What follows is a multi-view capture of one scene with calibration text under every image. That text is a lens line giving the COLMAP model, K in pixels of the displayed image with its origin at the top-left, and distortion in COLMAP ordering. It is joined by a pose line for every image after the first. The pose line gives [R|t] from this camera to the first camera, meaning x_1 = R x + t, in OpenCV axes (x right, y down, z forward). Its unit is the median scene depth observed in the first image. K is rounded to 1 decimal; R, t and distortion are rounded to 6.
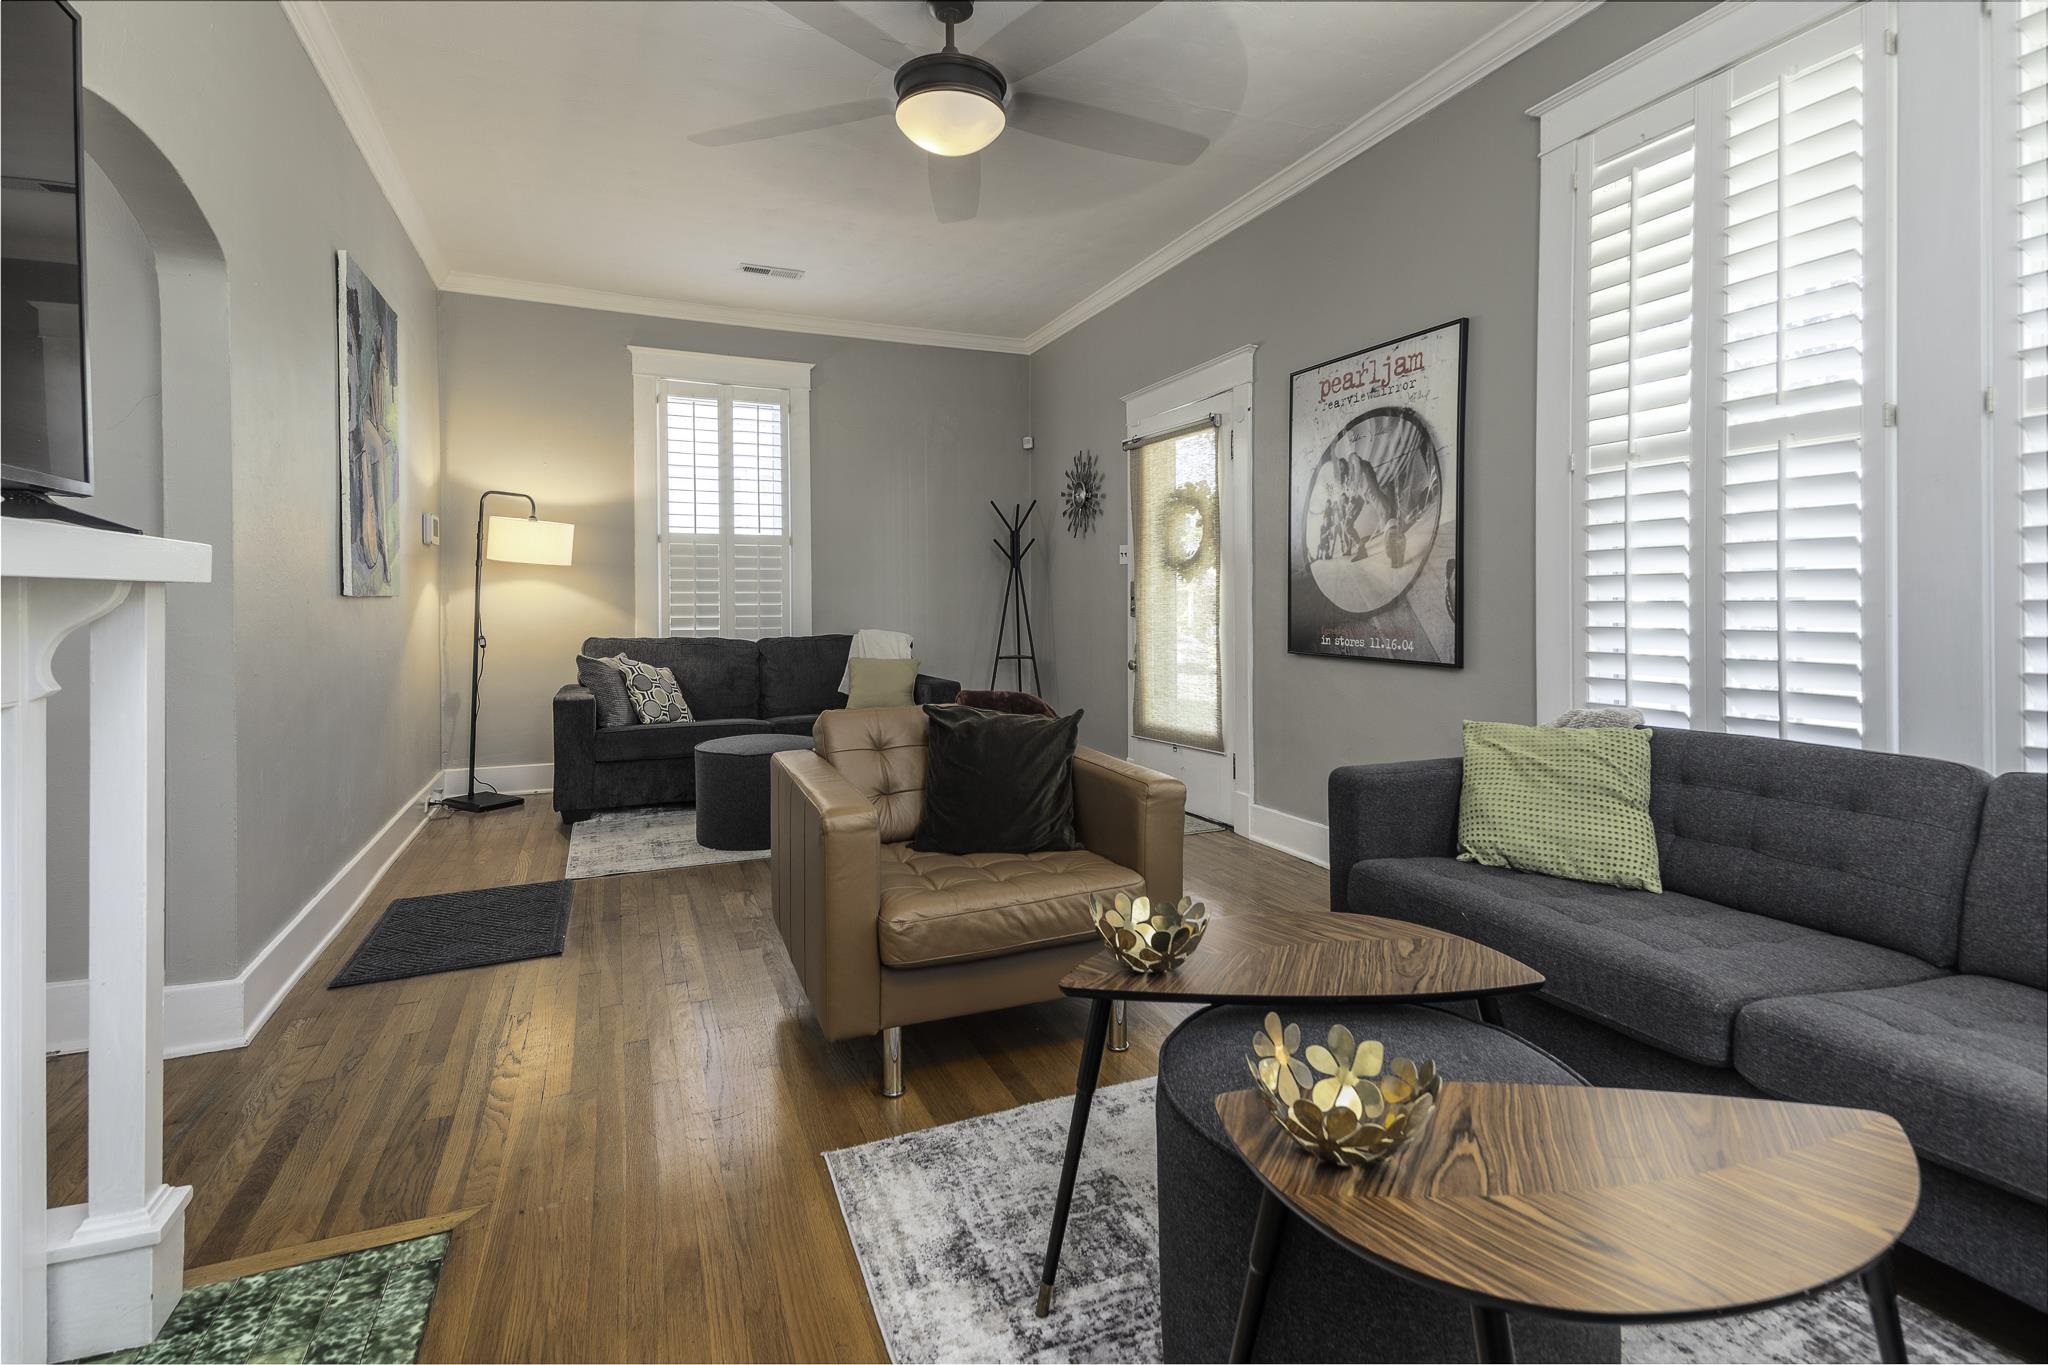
lens RADIAL K [[964.9, 0, 1015.1], [0, 964.9, 606.5], [0, 0, 1]] dist [0.018819, -0.009698]
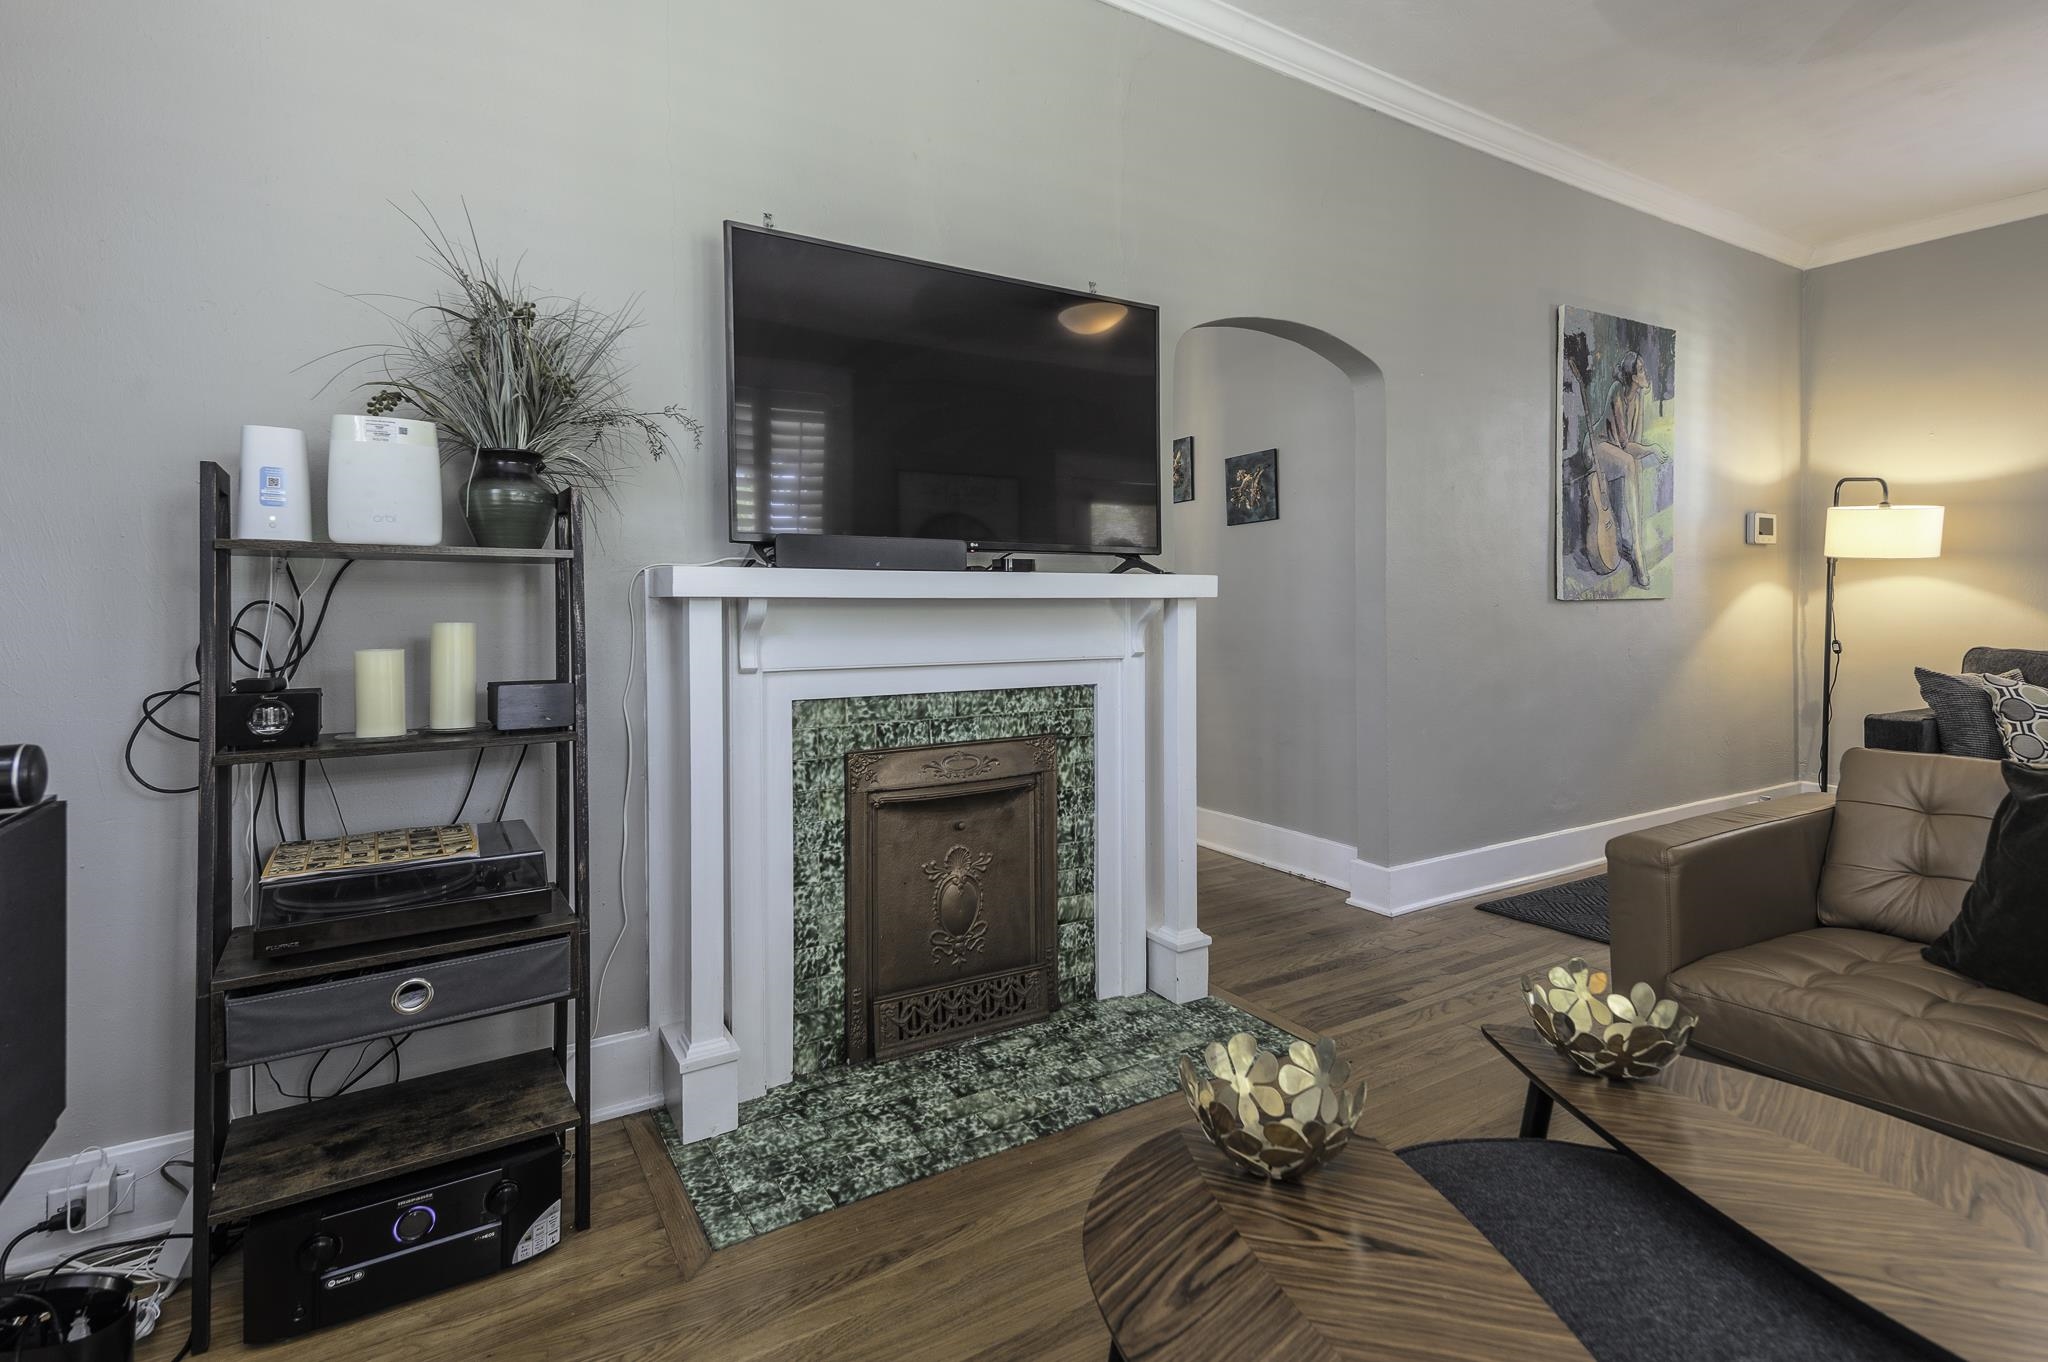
lens RADIAL K [[964.9, 0, 1015.1], [0, 964.9, 605.0], [0, 0, 1]] dist [0.018819, -0.009698]
pose [[0.159094, 0.006534, -0.987242, 0.580105], [-0.001885, 0.999978, 0.006314, -0.015136], [0.987262, 0.000857, 0.159103, 0.252916]]
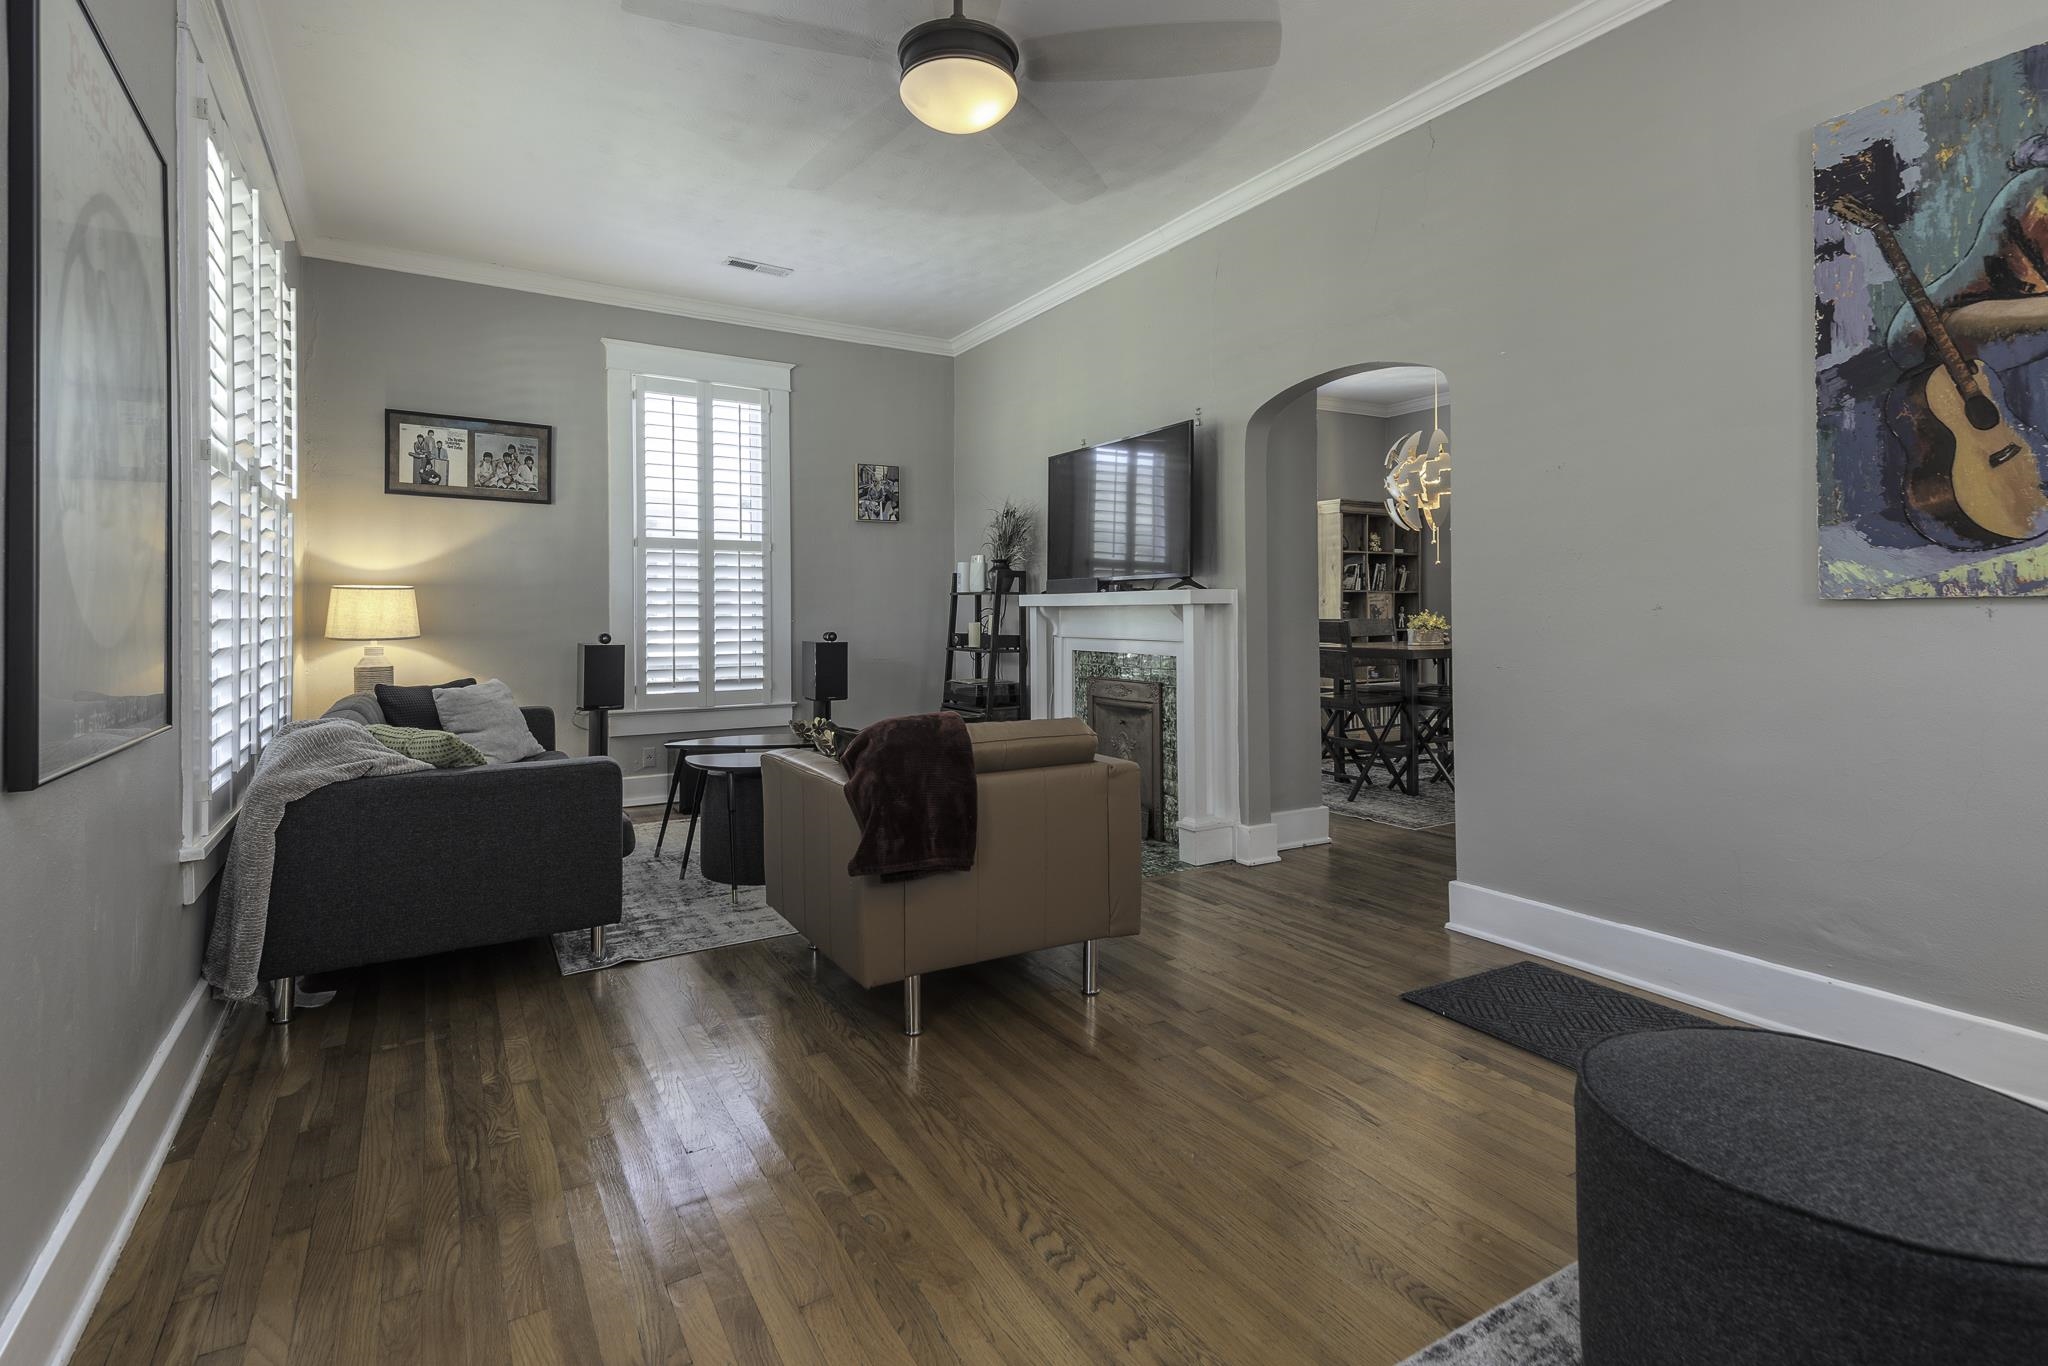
lens RADIAL K [[964.9, 0, 1015.1], [0, 964.9, 607.0], [0, 0, 1]] dist [0.018819, -0.009698]
pose [[-0.988300, 0.001228, -0.152519, 0.045681], [0.001612, 0.999996, -0.002397, -0.007697], [0.152515, -0.002615, -0.988298, 2.466853]]
